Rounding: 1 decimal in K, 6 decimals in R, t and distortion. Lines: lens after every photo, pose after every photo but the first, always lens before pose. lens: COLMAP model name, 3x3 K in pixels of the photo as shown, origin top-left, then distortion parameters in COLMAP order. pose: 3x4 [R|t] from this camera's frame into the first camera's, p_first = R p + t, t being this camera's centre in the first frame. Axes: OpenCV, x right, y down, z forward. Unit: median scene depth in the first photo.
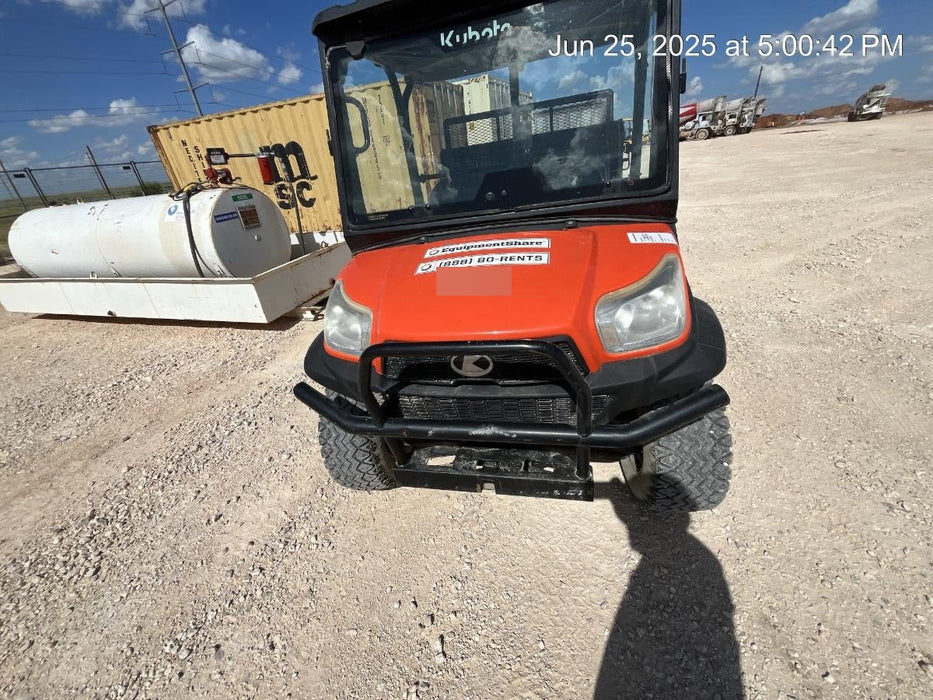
lens RADIAL K [[378.7, 0, 462.1], [0, 378.7, 345.6], [0, 0, 1]] dist [0.000260, 0.000168]
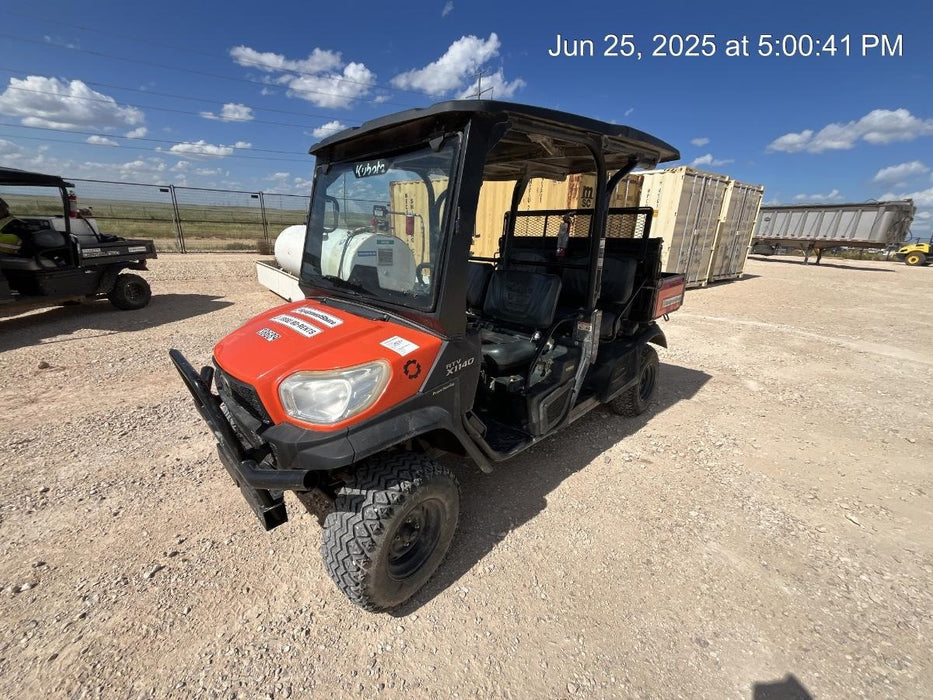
lens RADIAL K [[378.7, 0, 462.4], [0, 378.7, 349.4], [0, 0, 1]] dist [0.000260, 0.000168]
pose [[0.834797, 0.305125, -0.458271, 0.359123], [-0.362186, 0.931259, -0.039717, -0.089449], [0.414650, 0.199135, 0.887925, 0.018283]]
